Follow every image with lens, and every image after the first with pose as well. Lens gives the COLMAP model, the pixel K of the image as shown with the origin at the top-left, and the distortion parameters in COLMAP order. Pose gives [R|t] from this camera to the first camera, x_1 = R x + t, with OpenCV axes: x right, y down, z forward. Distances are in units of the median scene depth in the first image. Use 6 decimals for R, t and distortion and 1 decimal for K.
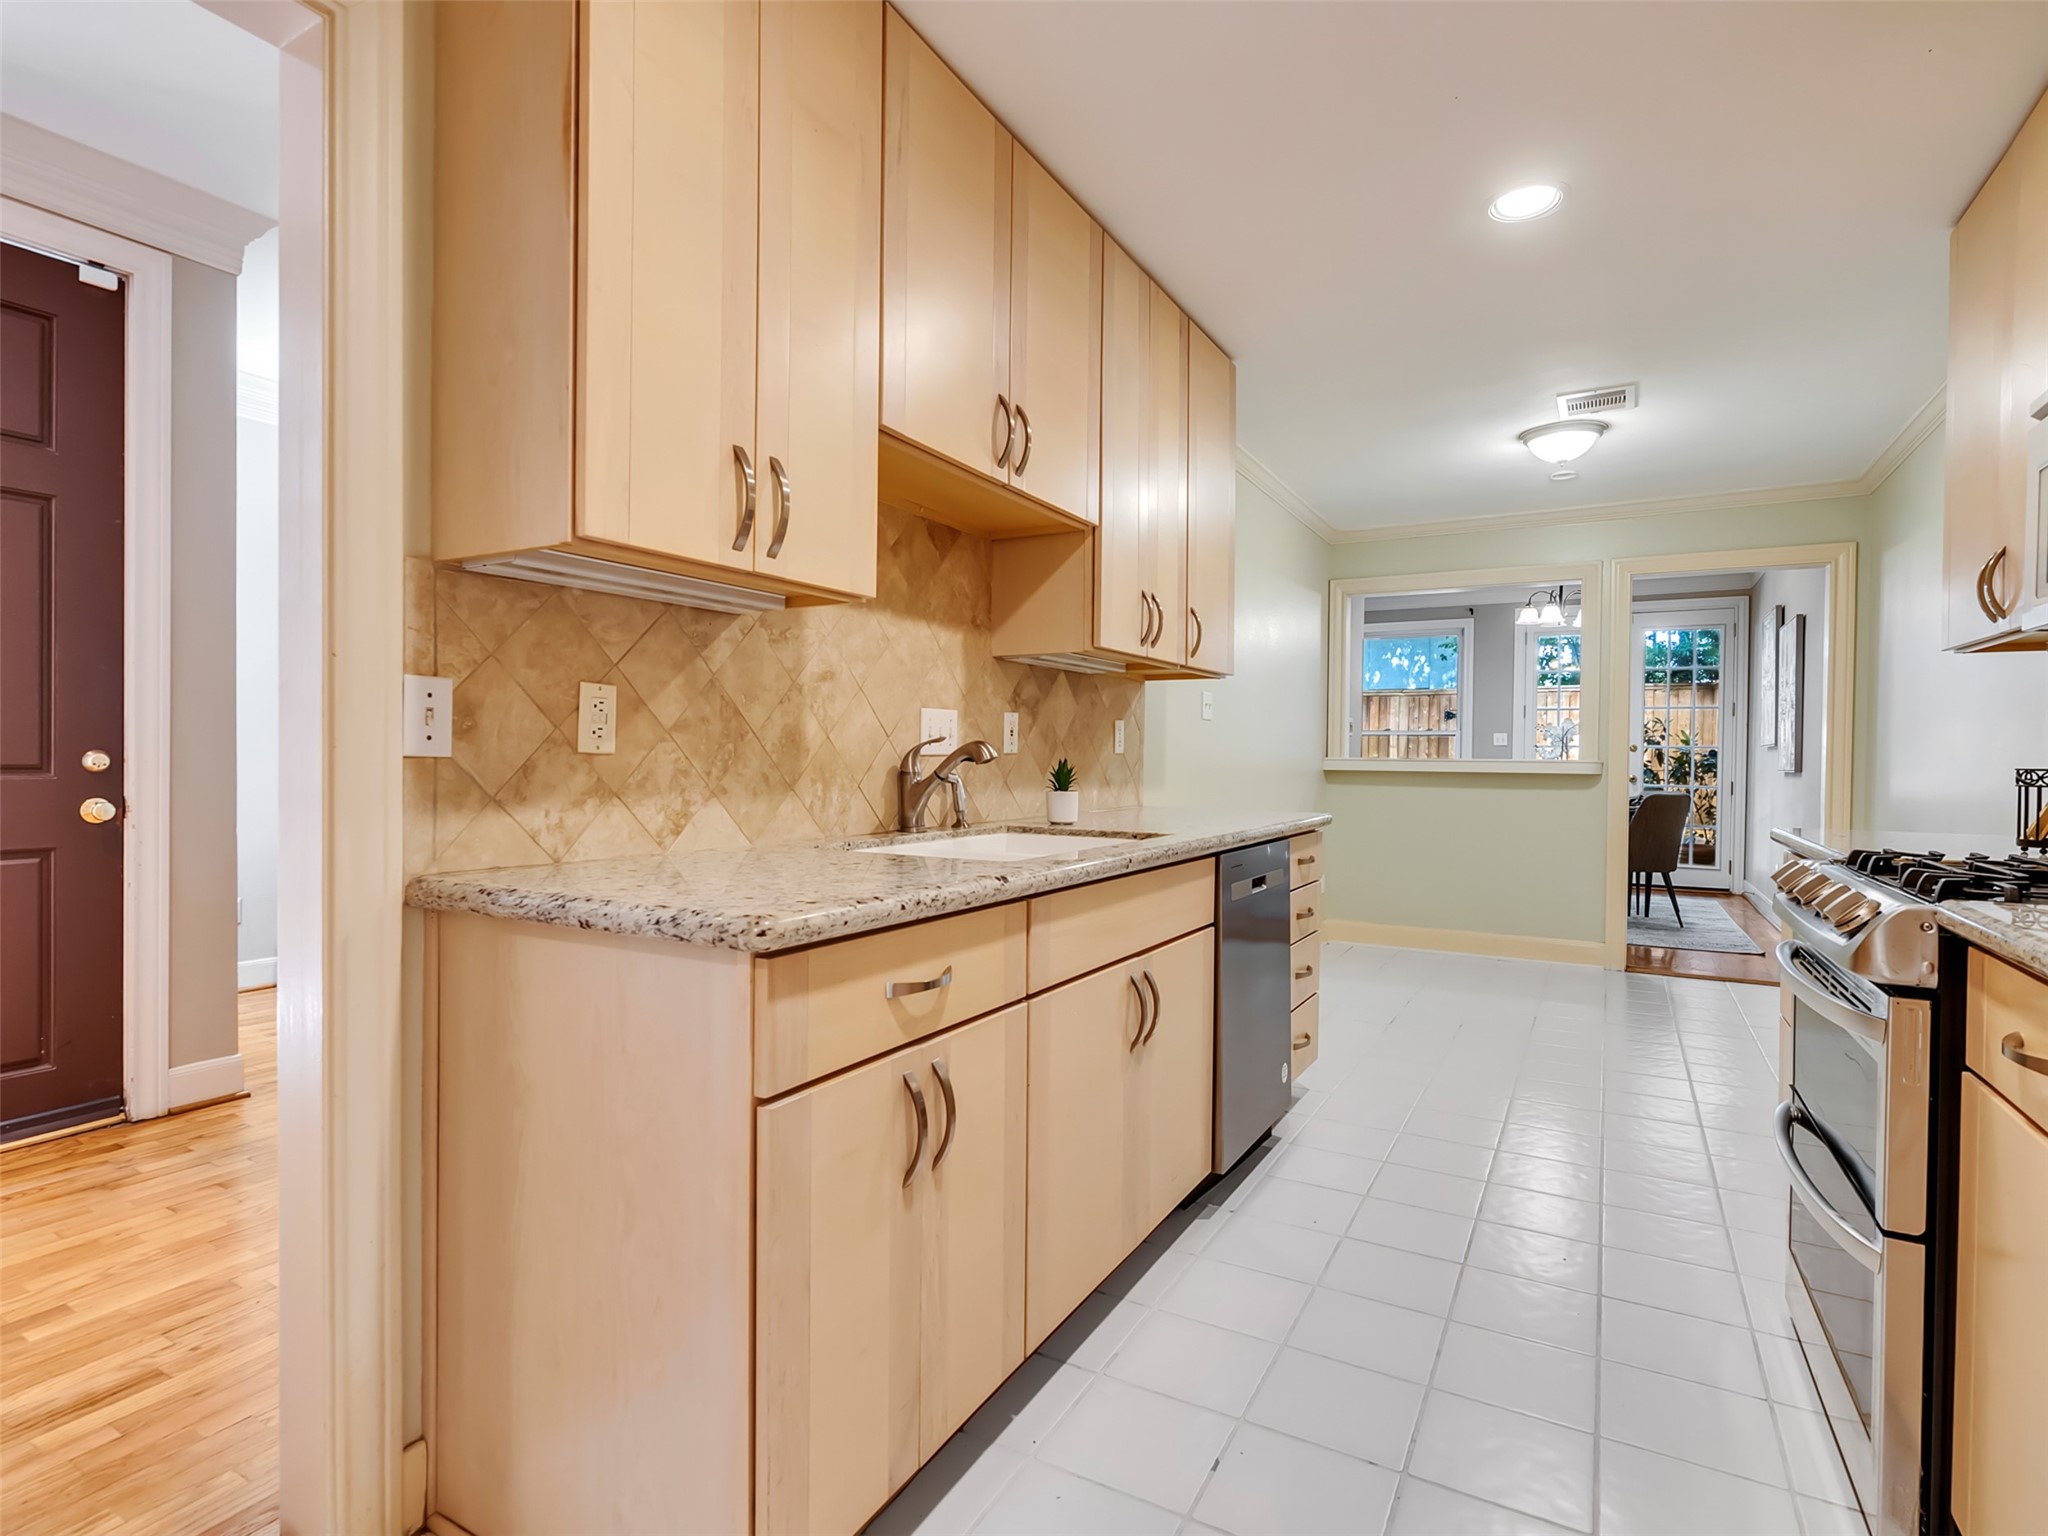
lens RADIAL K [[1049.2, 0, 1005.5], [0, 1049.2, 763.0], [0, 0, 1]] dist [-0.005685, 0.001929]
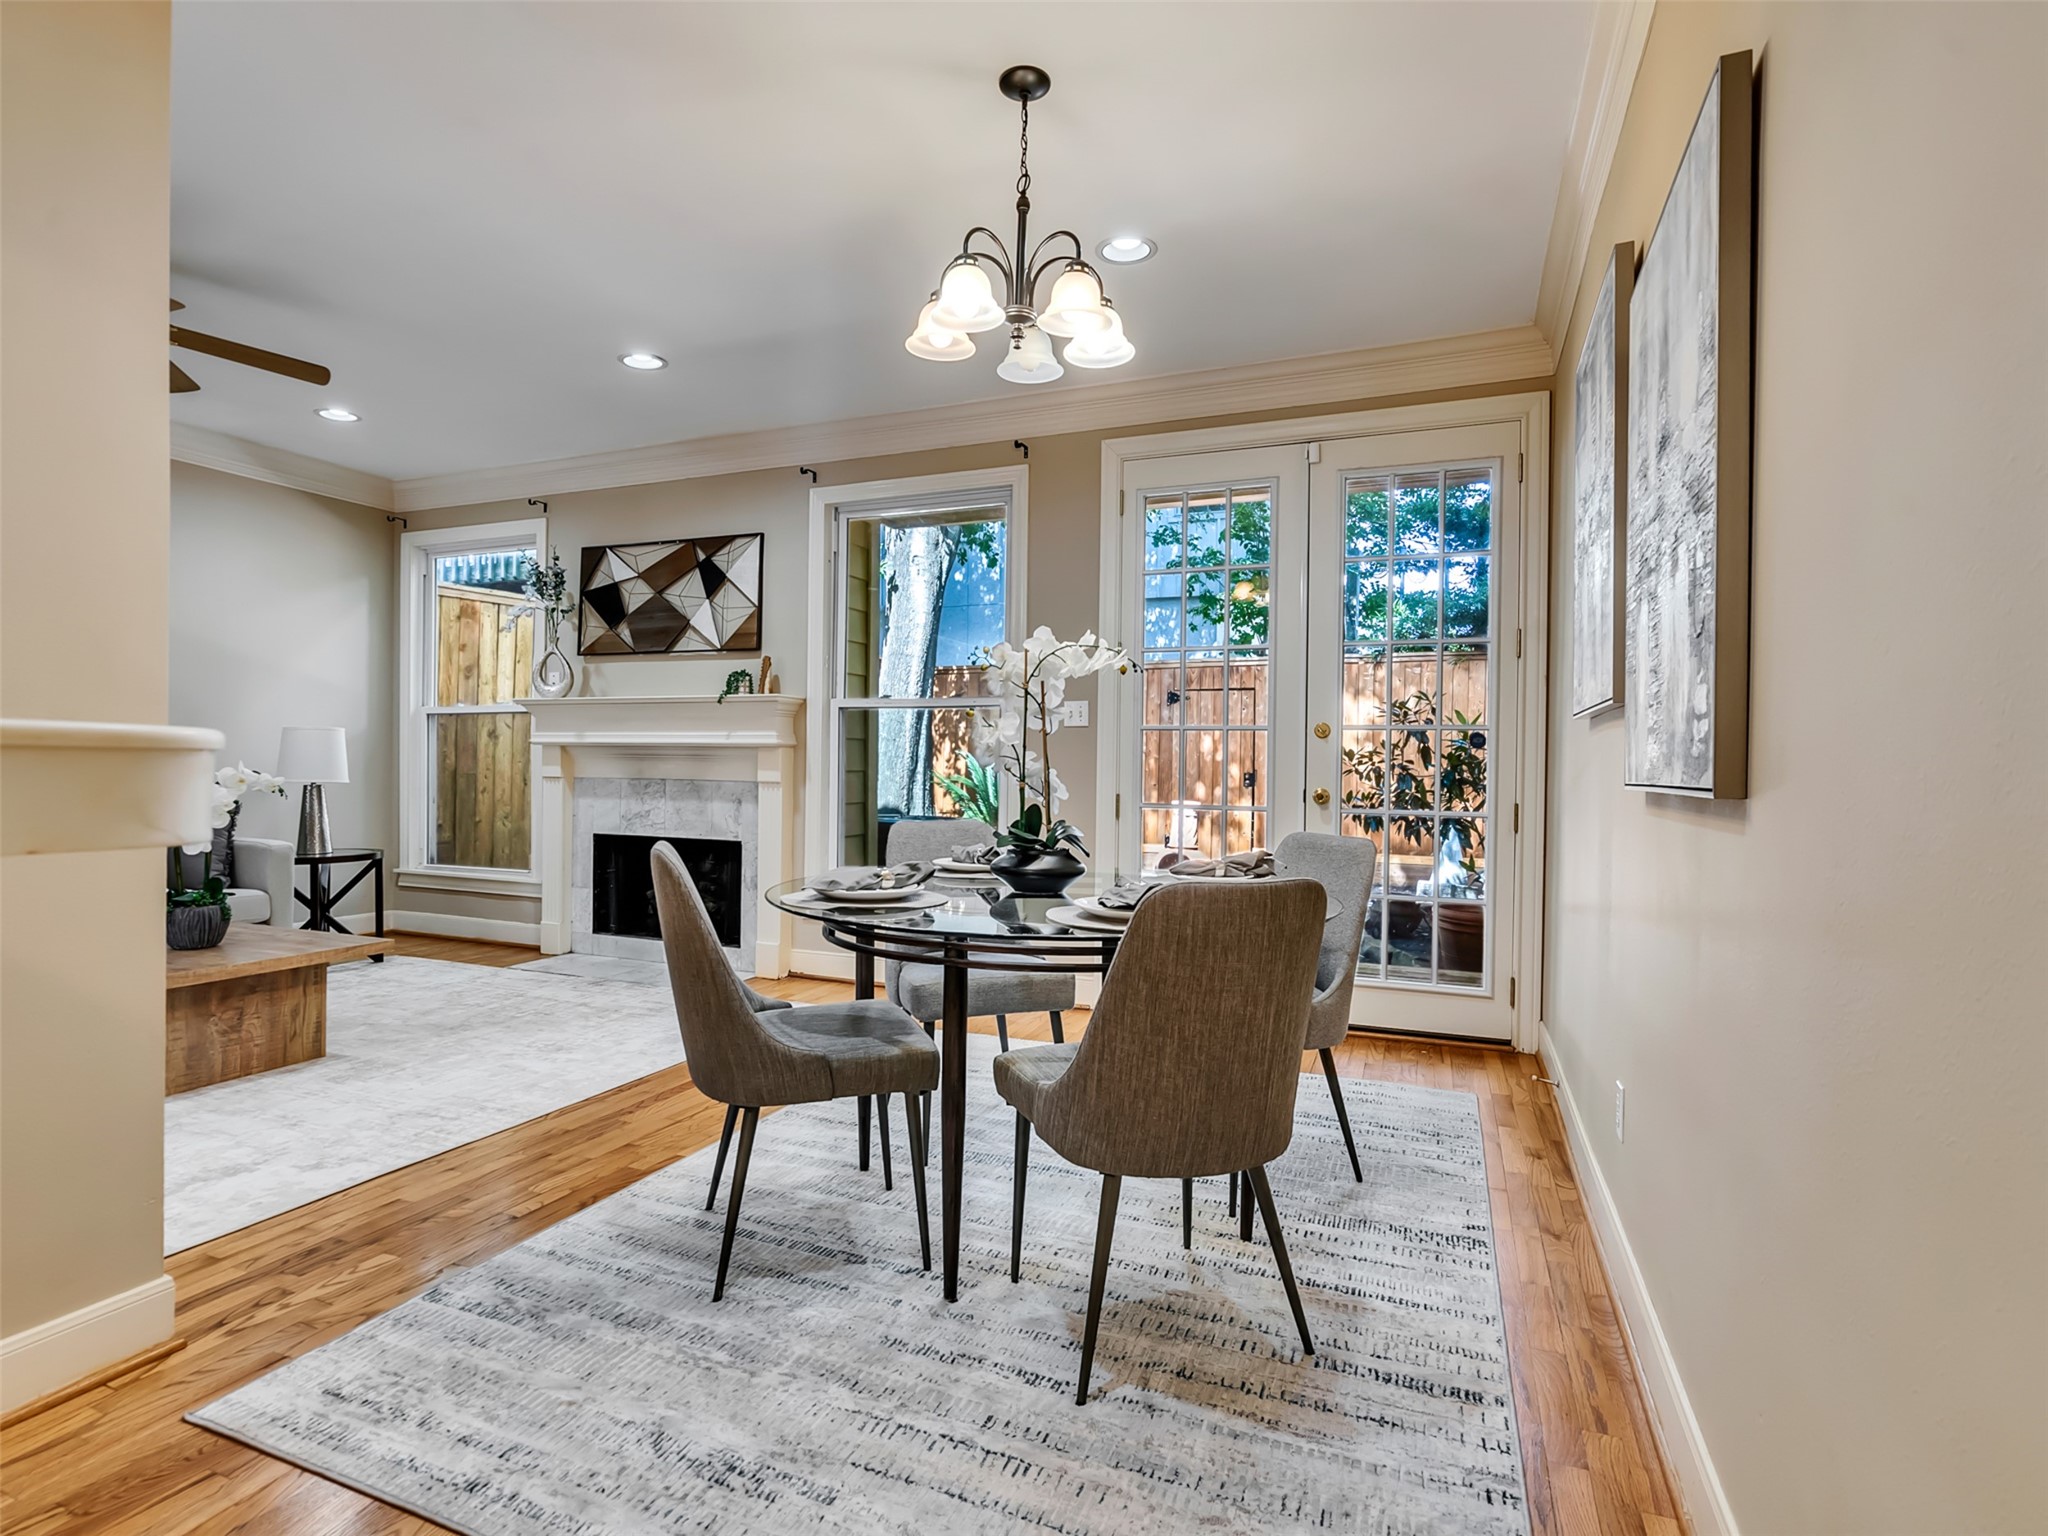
lens RADIAL K [[1049.2, 0, 1011.5], [0, 1049.2, 762.8], [0, 0, 1]] dist [-0.005685, 0.001929]
pose [[0.991448, 0.000416, 0.130503, 0.161800], [-0.000089, 0.999997, -0.002510, 0.000541], [-0.130504, 0.002477, 0.991445, 0.223711]]
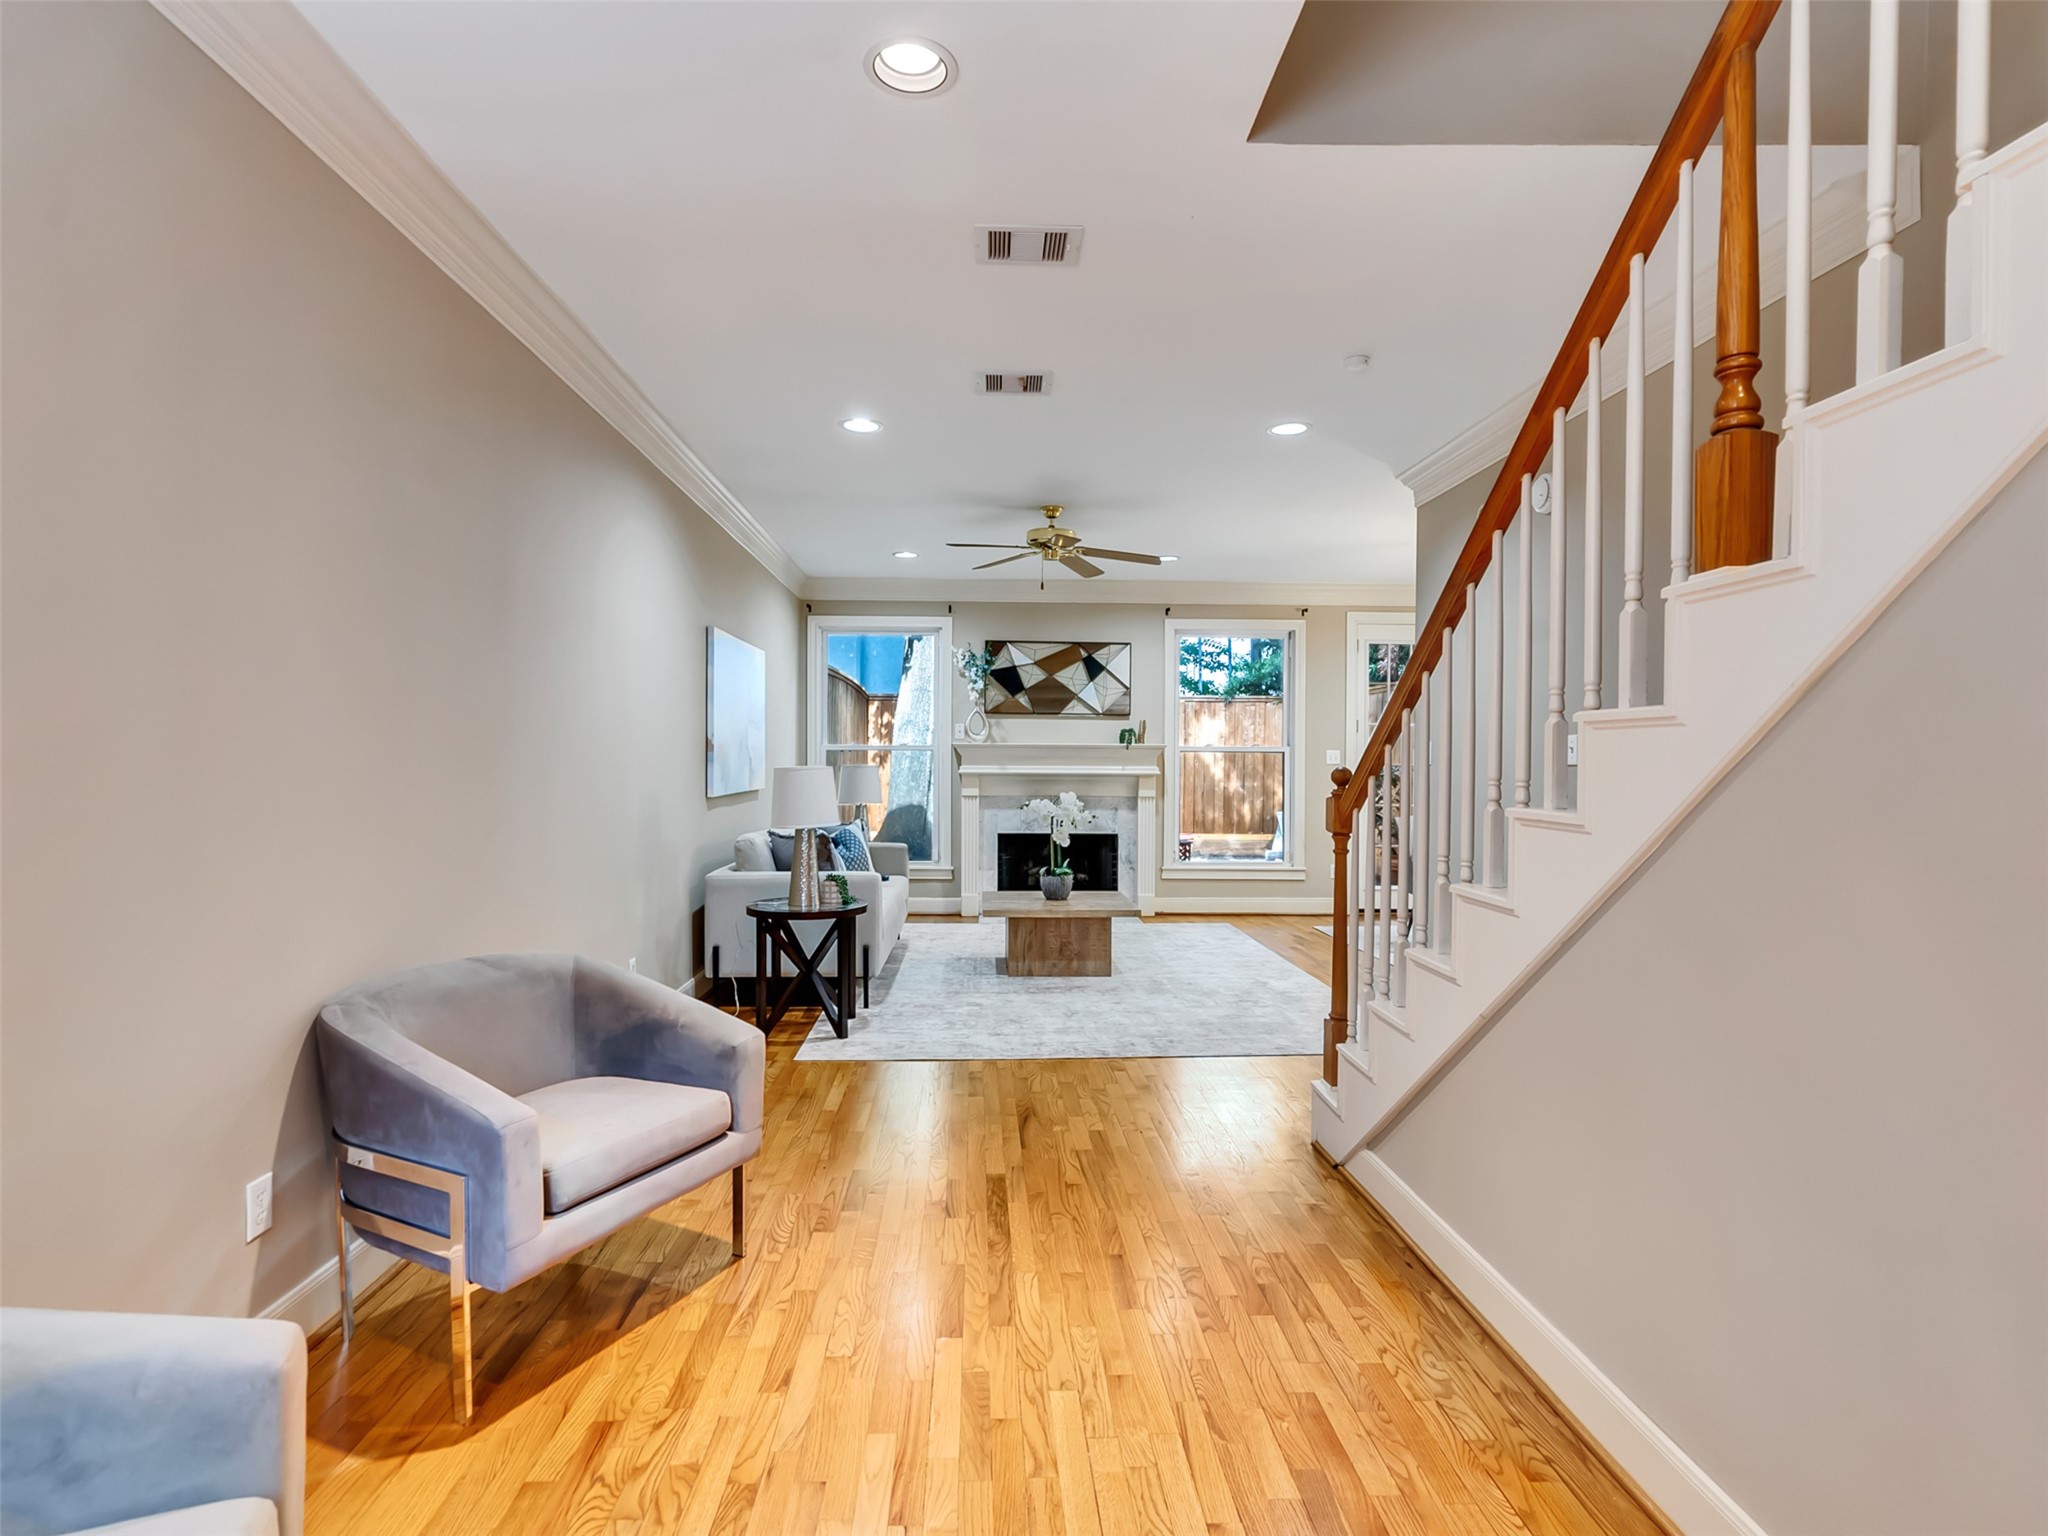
lens RADIAL K [[1049.2, 0, 1013.8], [0, 1049.2, 767.9], [0, 0, 1]] dist [-0.005685, 0.001929]
pose [[0.845371, -0.009013, 0.534104, -0.100259], [0.006161, 0.999956, 0.007123, -0.009112], [-0.534144, -0.002731, 0.845389, 0.165753]]
